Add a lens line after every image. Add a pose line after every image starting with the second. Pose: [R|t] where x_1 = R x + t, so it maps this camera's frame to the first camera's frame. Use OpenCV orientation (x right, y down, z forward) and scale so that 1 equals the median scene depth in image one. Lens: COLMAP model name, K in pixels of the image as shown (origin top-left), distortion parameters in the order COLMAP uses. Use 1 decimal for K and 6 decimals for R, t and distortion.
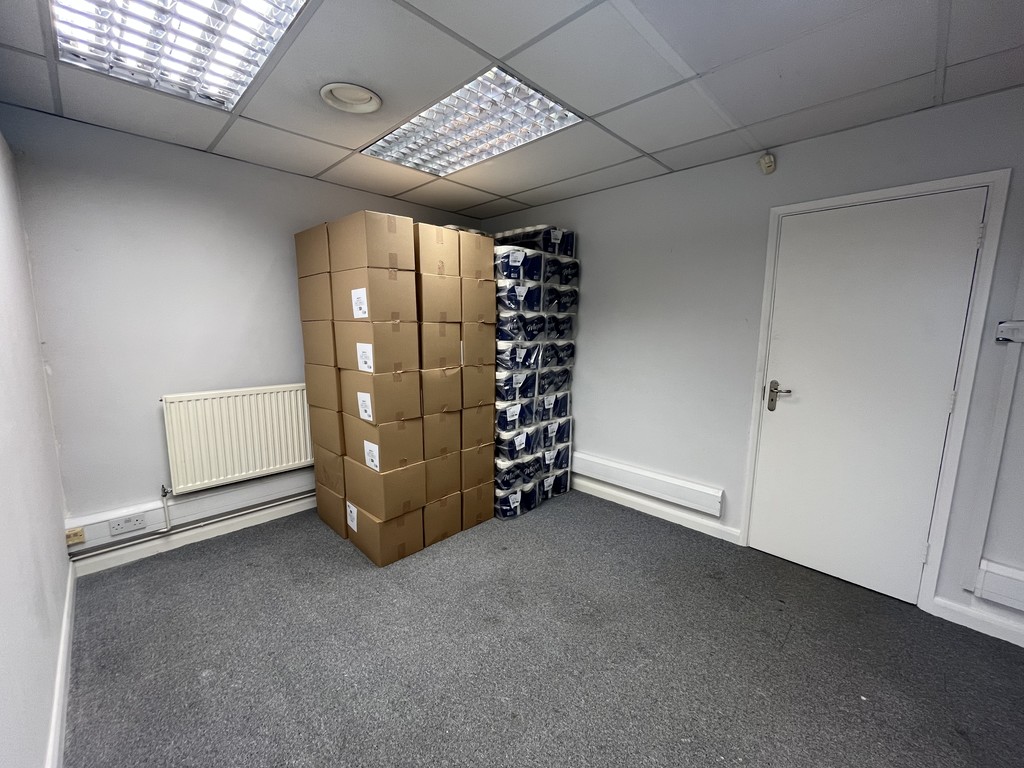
lens RADIAL K [[411.3, 0, 512.0], [0, 411.3, 381.7], [0, 0, 1]] dist [-0.001646, 0.000022]
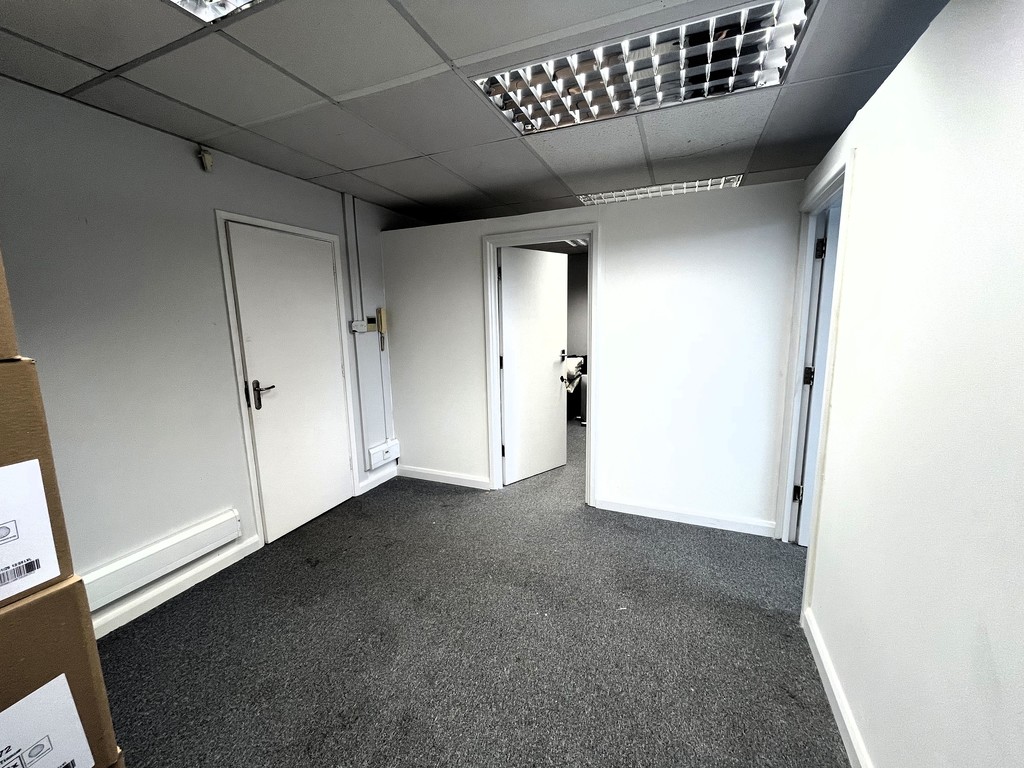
lens RADIAL K [[411.3, 0, 511.1], [0, 411.3, 382.2], [0, 0, 1]] dist [-0.001646, 0.000022]
pose [[-0.373721, -0.150161, 0.915306, -0.596605], [0.149482, 0.964159, 0.219209, -0.135884], [-0.915417, 0.218744, -0.337880, 0.780647]]
